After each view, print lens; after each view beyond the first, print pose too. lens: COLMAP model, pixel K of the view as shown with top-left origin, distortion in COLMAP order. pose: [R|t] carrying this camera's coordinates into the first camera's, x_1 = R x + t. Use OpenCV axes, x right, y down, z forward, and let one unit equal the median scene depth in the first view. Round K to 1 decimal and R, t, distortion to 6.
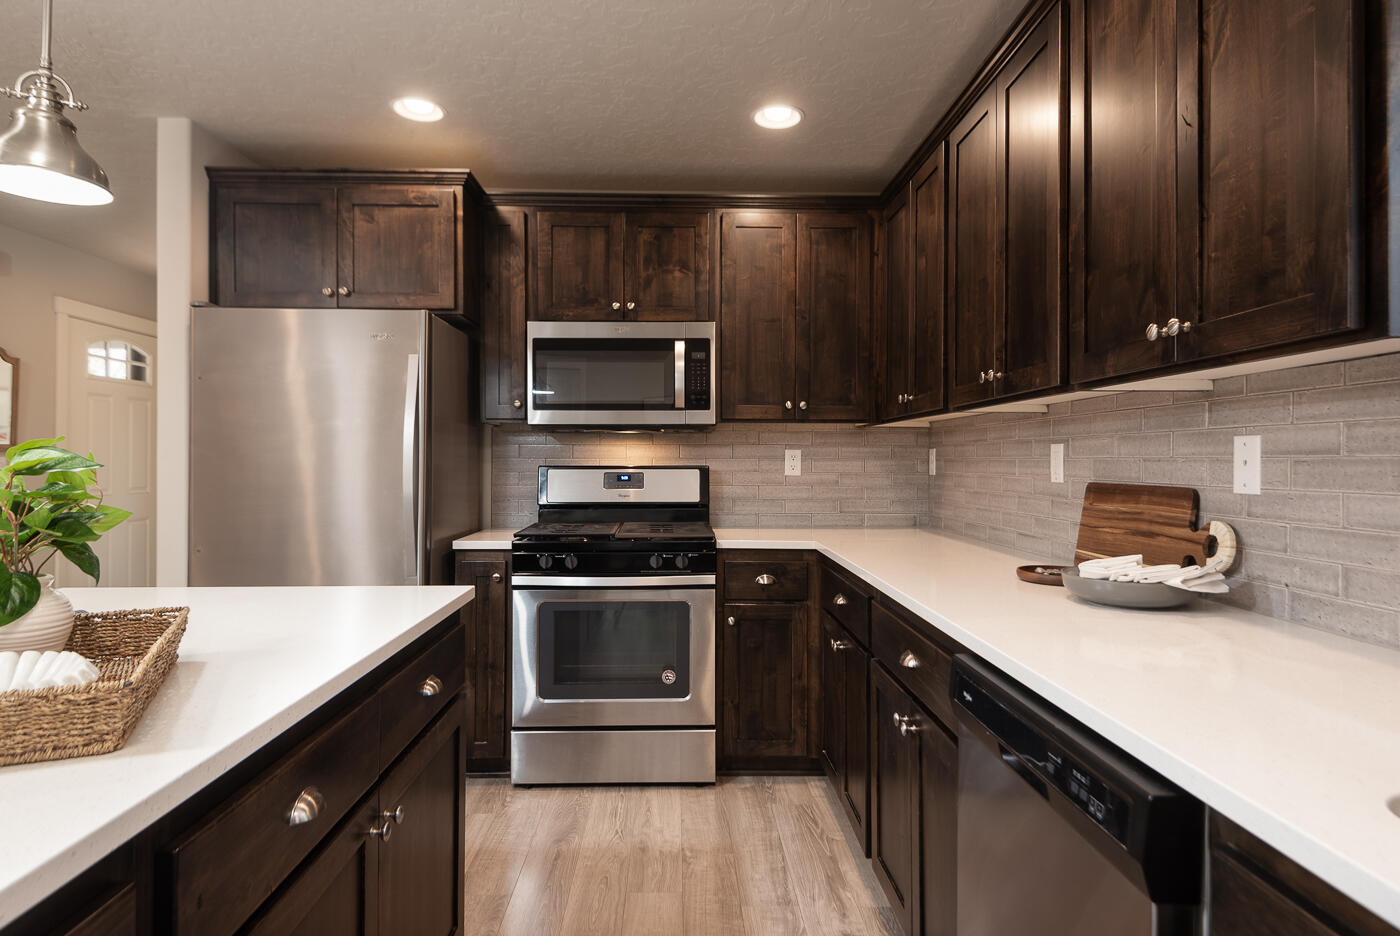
lens RADIAL K [[801.1, 0, 702.1], [0, 801.1, 456.2], [0, 0, 1]] dist [0.013947, -0.000889]
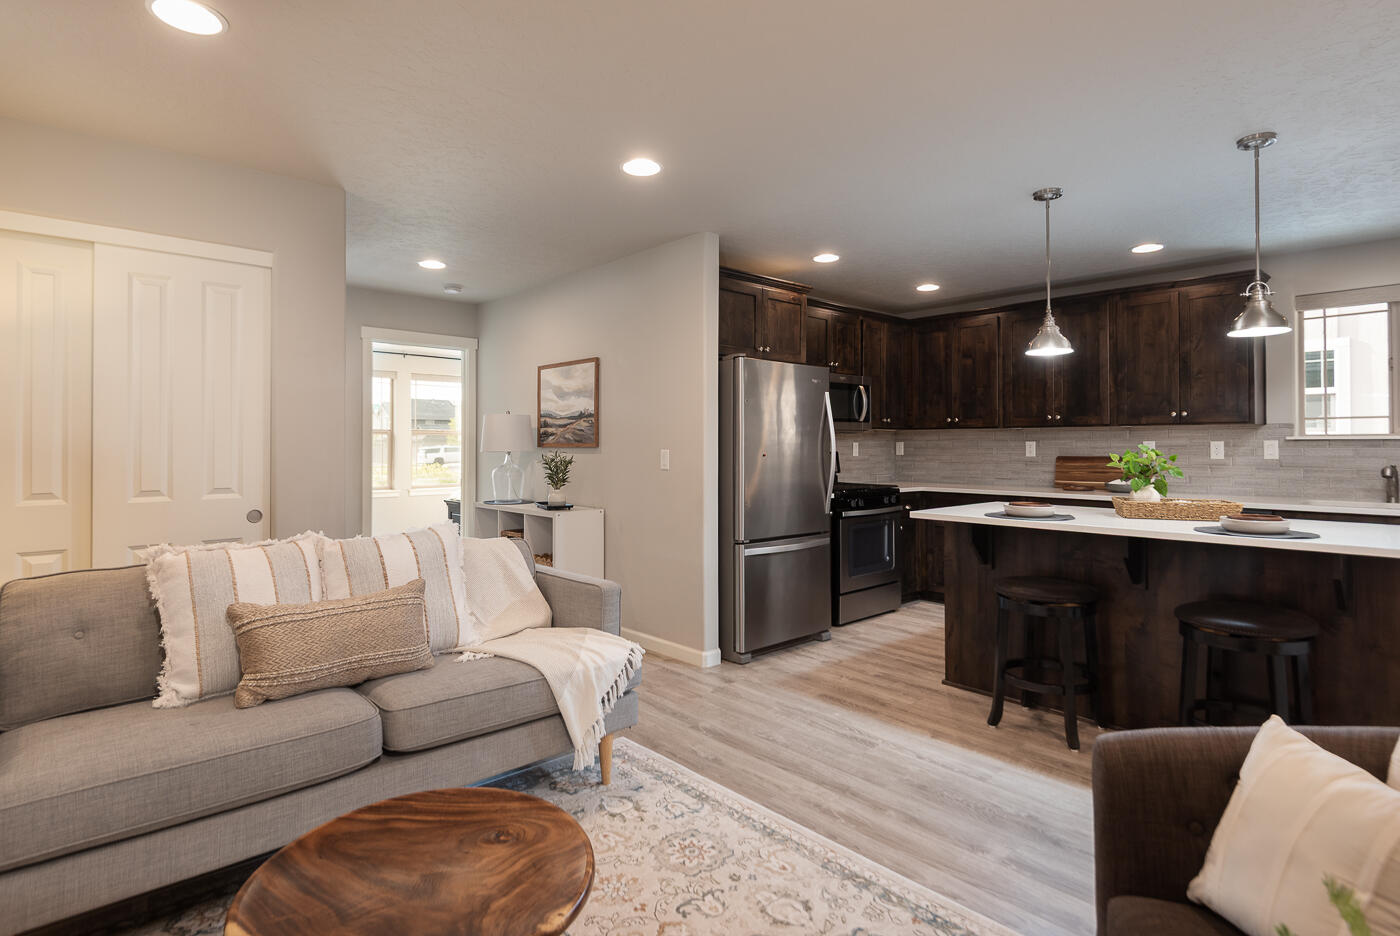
lens RADIAL K [[718.8, 0, 693.2], [0, 718.8, 449.4], [0, 0, 1]] dist [0.026455, -0.021245]
pose [[0.755615, -0.007413, 0.654974, -1.769016], [0.000069, 0.999937, 0.011238, -0.015393], [-0.655016, -0.008446, 0.755568, -0.038973]]
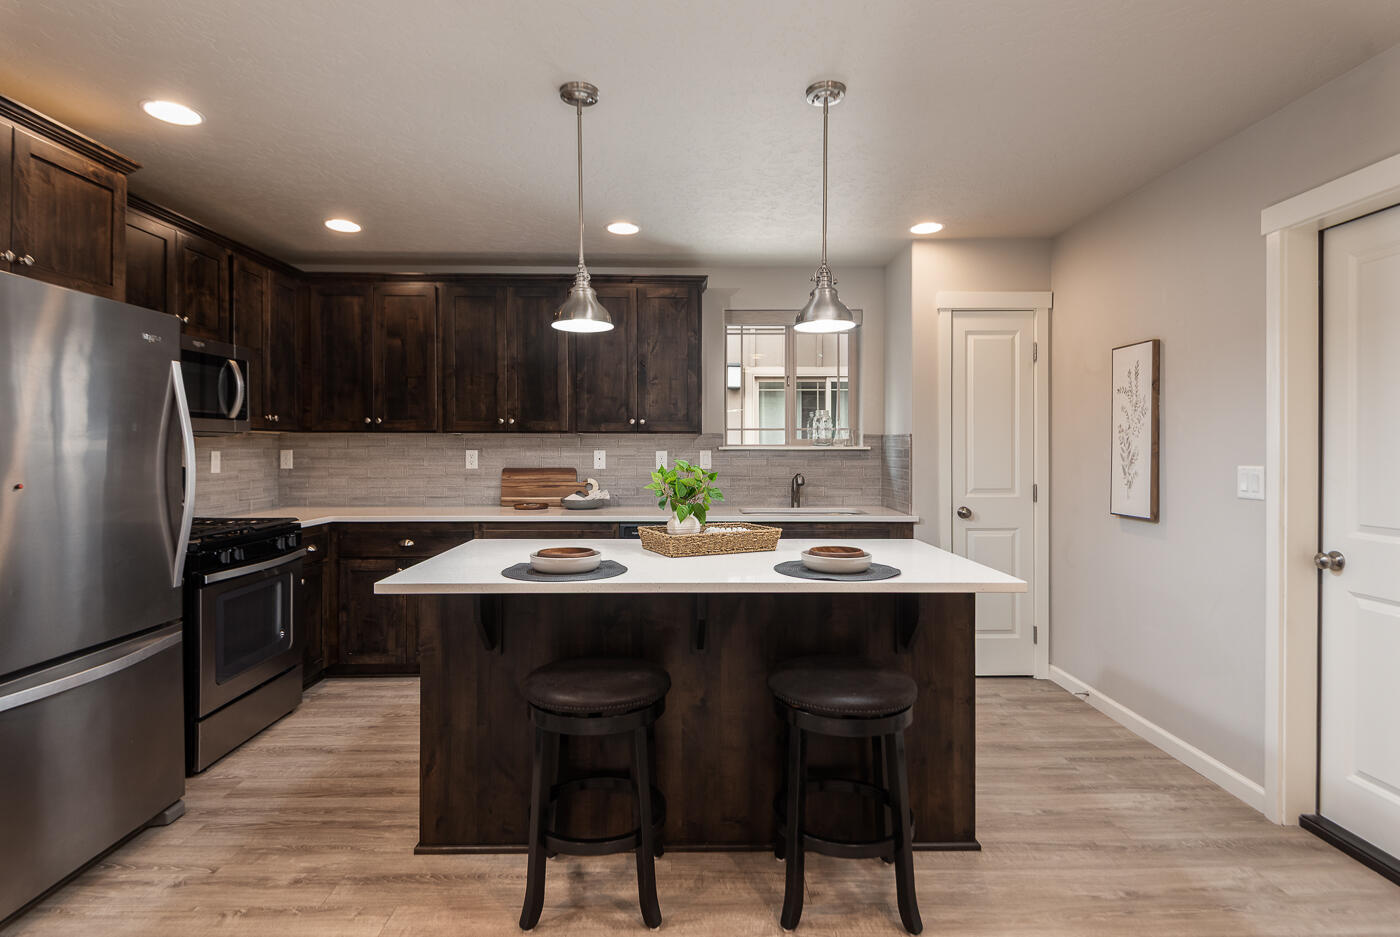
lens RADIAL K [[718.8, 0, 693.2], [0, 718.8, 449.9], [0, 0, 1]] dist [0.026455, -0.021245]
pose [[0.011622, -0.006043, 0.999914, -1.320014], [-0.005649, 0.999965, 0.006109, -0.028683], [-0.999917, -0.005719, 0.011587, 0.379855]]
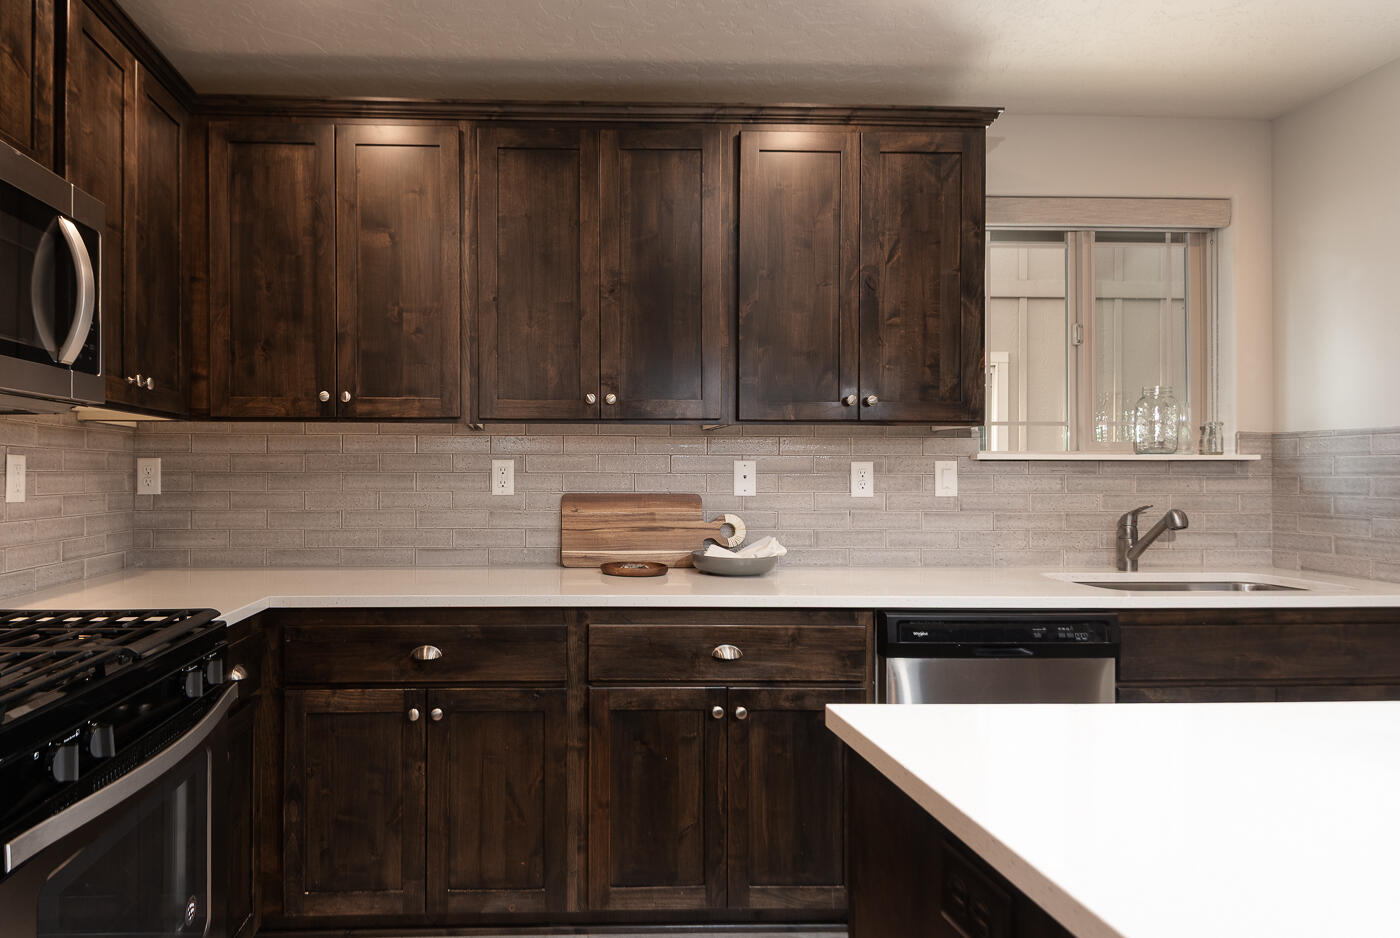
lens RADIAL K [[822.5, 0, 554.9], [0, 822.5, 472.7], [0, 0, 1]] dist [0.015122, -0.001207]
pose [[-0.002688, 0.001568, 0.999995, -0.625237], [-0.007369, 0.999972, -0.001588, 0.003045], [-0.999969, -0.007373, -0.002676, 0.871985]]
